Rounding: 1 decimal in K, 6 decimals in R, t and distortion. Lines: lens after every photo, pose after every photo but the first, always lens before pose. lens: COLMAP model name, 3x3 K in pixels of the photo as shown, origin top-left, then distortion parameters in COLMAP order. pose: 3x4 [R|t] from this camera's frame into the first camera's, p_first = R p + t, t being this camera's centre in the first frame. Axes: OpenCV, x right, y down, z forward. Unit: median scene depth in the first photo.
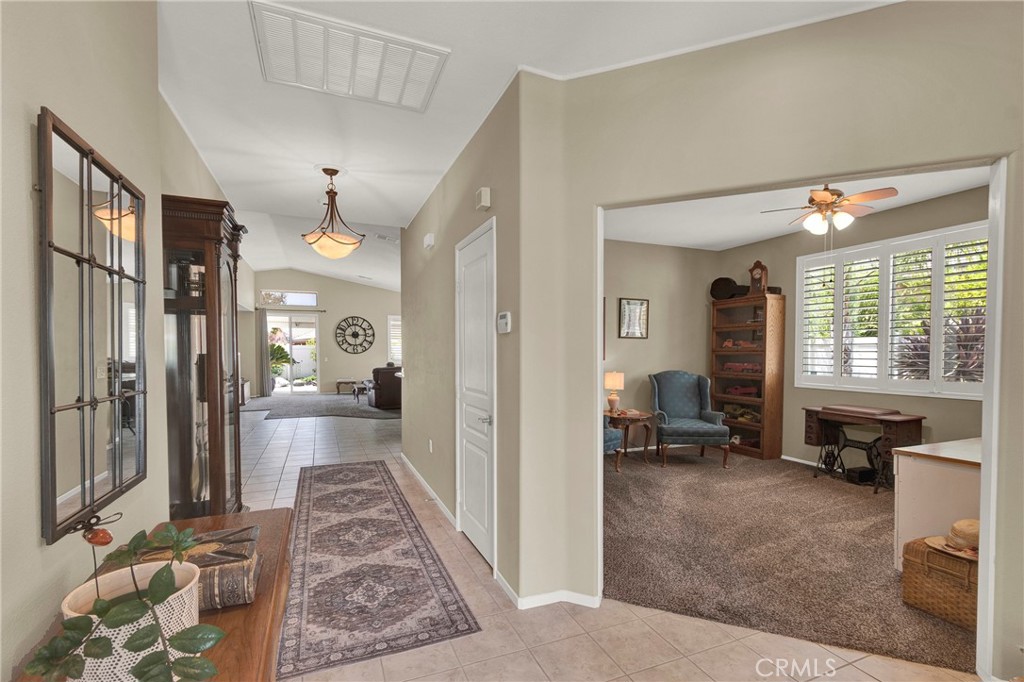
lens RADIAL K [[457.5, 0, 511.9], [0, 457.5, 372.5], [0, 0, 1]] dist [-0.001279, -0.000282]
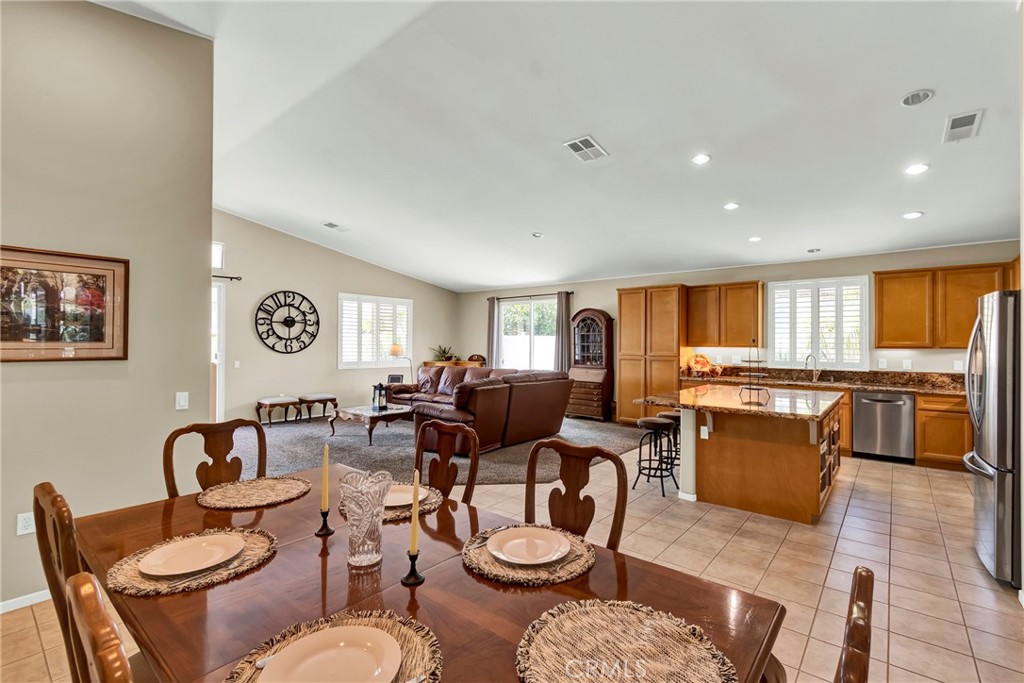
lens RADIAL K [[457.5, 0, 515.1], [0, 457.5, 340.1], [0, 0, 1]] dist [-0.001279, -0.000282]
pose [[0.886018, 0.007375, 0.463593, -0.358555], [0.017021, 0.998682, -0.048420, -0.024979], [-0.463339, 0.050792, 0.884724, 0.340334]]
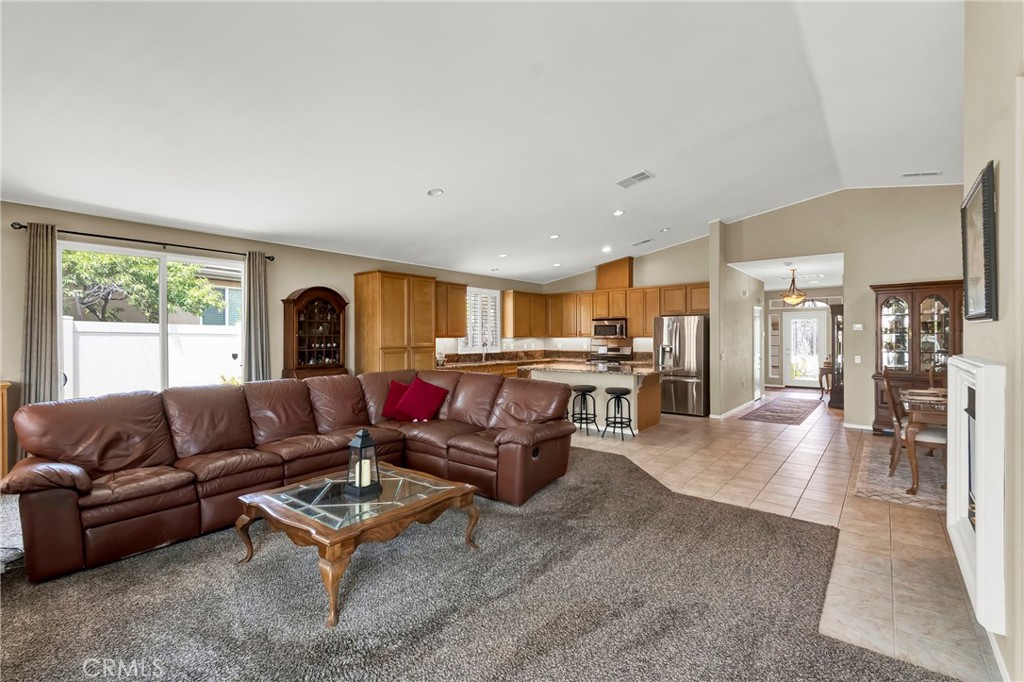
lens RADIAL K [[457.5, 0, 514.0], [0, 457.5, 342.2], [0, 0, 1]] dist [-0.001279, -0.000282]
pose [[-0.471156, -0.009396, 0.882000, -0.475688], [0.042357, 0.998549, 0.033264, -0.048423], [-0.881032, 0.053032, -0.470074, 0.895629]]
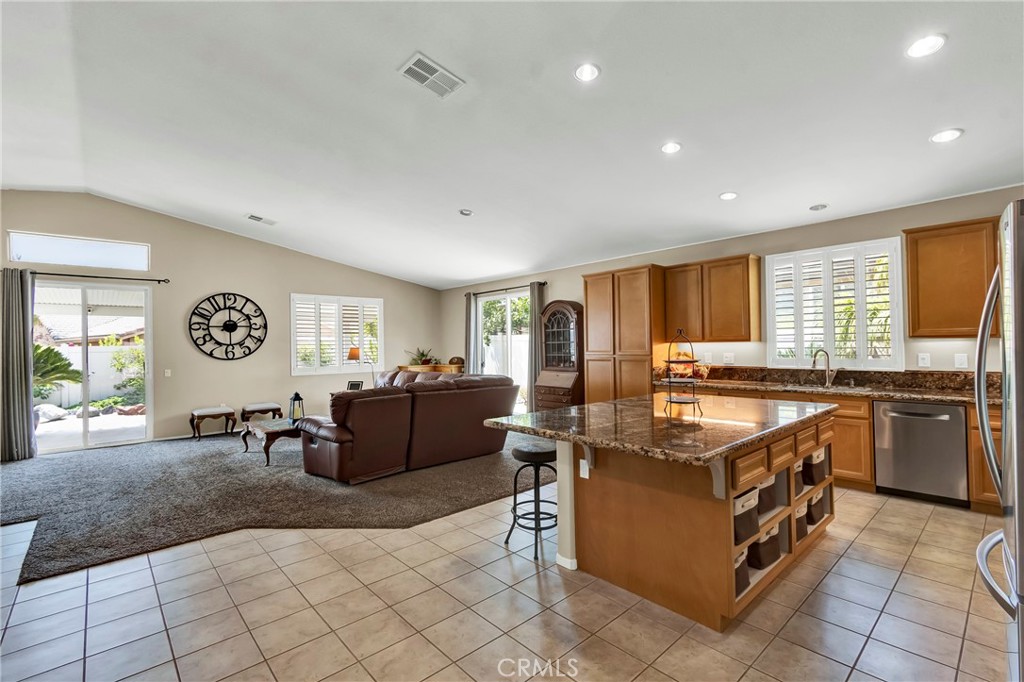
lens RADIAL K [[457.5, 0, 514.8], [0, 457.5, 339.9], [0, 0, 1]] dist [-0.001279, -0.000282]
pose [[0.941858, -0.013661, 0.335732, -0.204665], [0.034057, 0.997909, -0.054938, -0.023805], [-0.334279, 0.063178, 0.940354, 0.367584]]
